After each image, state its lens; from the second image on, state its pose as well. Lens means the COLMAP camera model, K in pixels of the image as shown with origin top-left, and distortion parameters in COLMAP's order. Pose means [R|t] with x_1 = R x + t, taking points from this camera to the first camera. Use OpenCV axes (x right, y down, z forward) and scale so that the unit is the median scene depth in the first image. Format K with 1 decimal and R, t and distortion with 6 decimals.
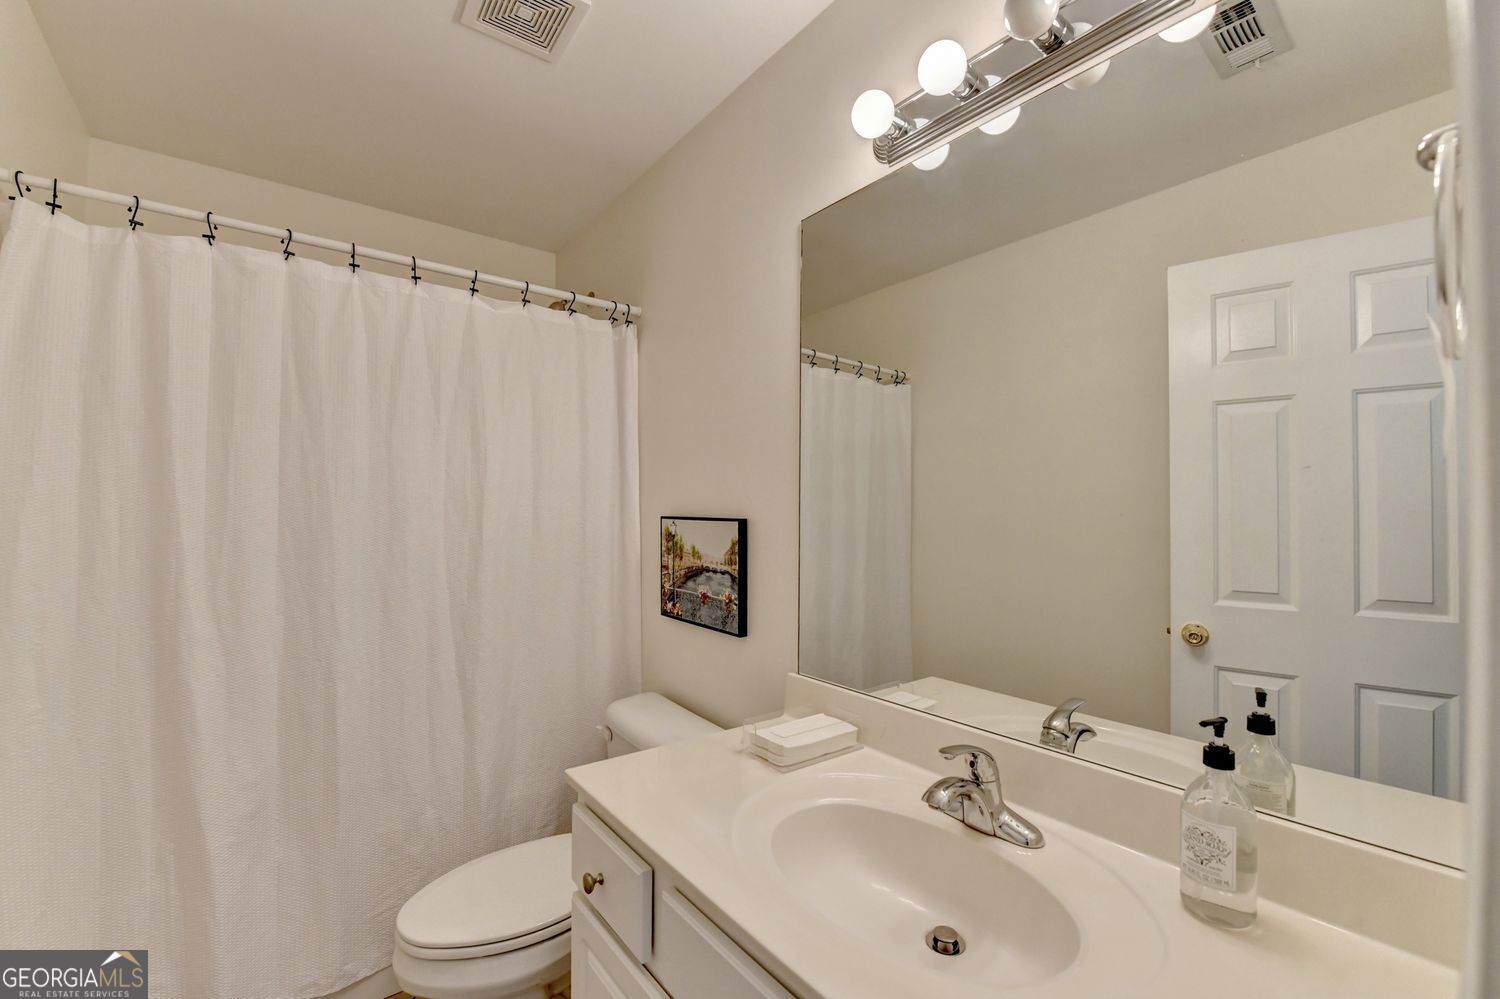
lens RADIAL K [[616.7, 0, 751.0], [0, 616.7, 503.1], [0, 0, 1]] dist [-0.019217, -0.002119]
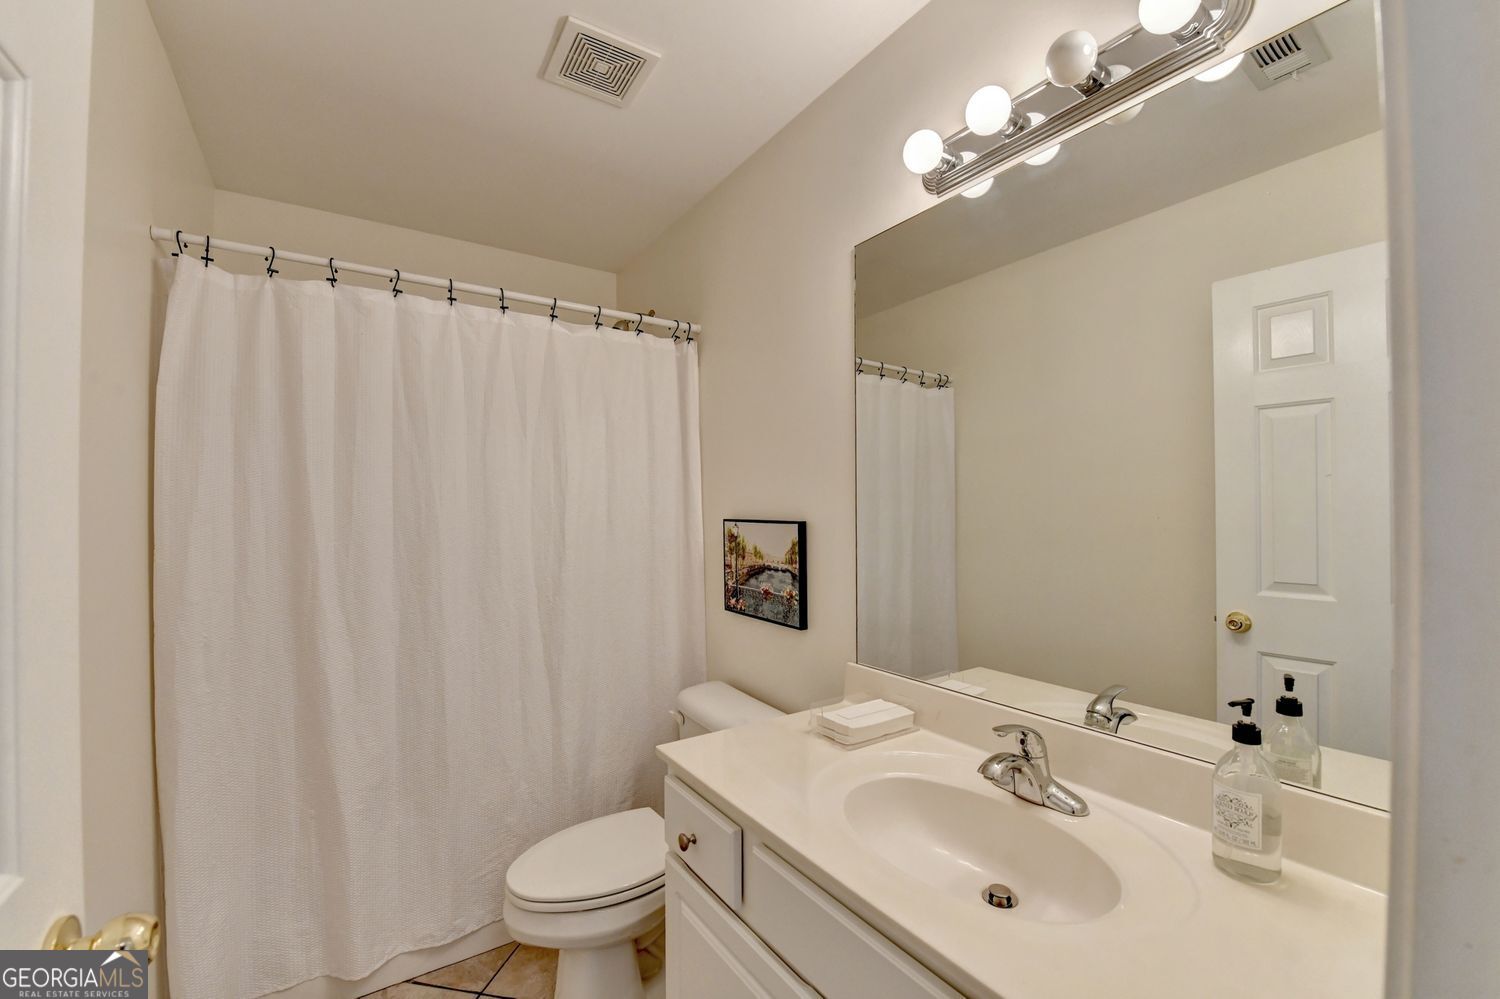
lens RADIAL K [[616.7, 0, 749.0], [0, 616.7, 503.9], [0, 0, 1]] dist [-0.019217, -0.002119]
pose [[0.998270, -0.011898, -0.057584, -0.049268], [0.012438, 0.999882, 0.009034, -0.018479], [0.057470, -0.009734, 0.998300, -0.102845]]
